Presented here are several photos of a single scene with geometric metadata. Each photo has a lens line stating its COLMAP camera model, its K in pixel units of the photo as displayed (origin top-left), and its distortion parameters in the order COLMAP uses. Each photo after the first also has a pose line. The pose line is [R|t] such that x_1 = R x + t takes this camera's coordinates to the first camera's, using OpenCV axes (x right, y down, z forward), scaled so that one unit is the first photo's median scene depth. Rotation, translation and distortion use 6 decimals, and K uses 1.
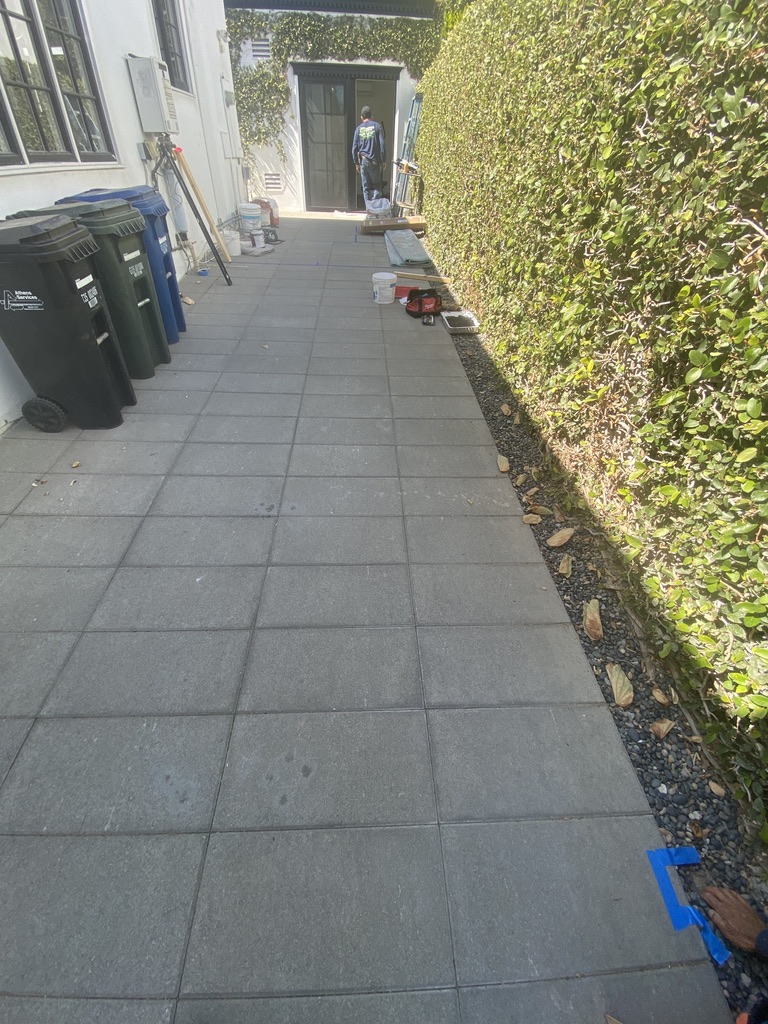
lens RADIAL K [[414.2, 0, 389.3], [0, 414.2, 515.9], [0, 0, 1]] dist [-0.020268, -0.004150]
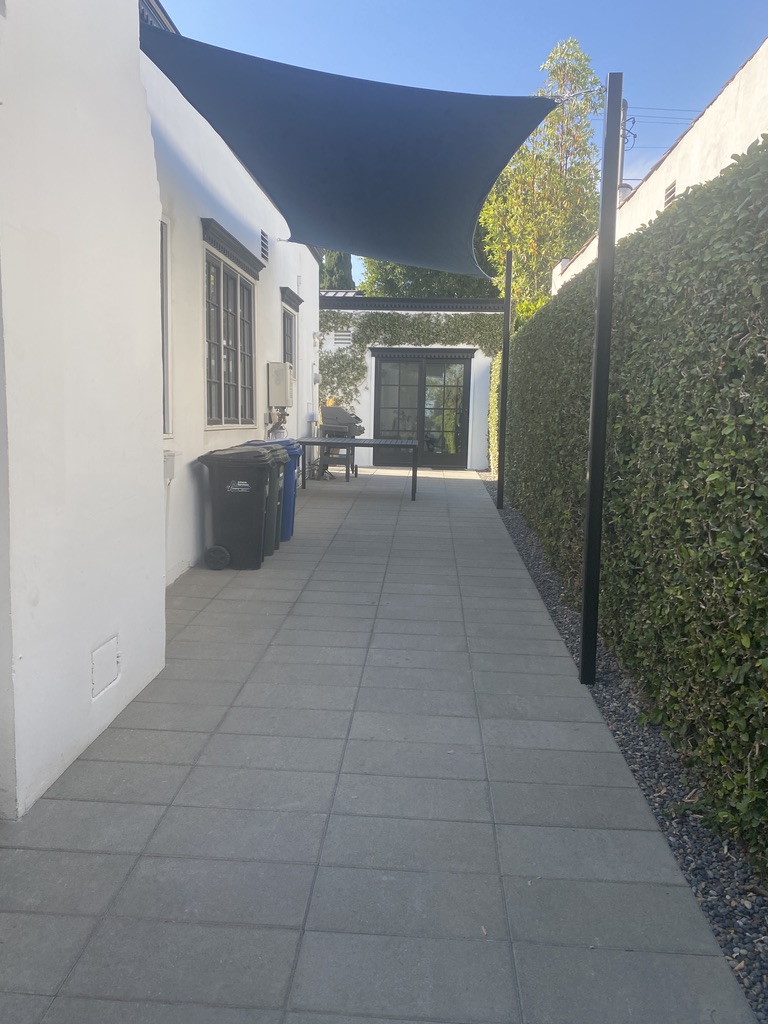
lens RADIAL K [[780.7, 0, 382.2], [0, 780.7, 512.5], [0, 0, 1]] dist [0.003856, -0.007065]
pose [[0.993844, 0.006155, -0.110615, 0.016437], [-0.067653, 0.824382, -0.561976, 0.381708], [0.087730, 0.566000, 0.819724, -0.443649]]
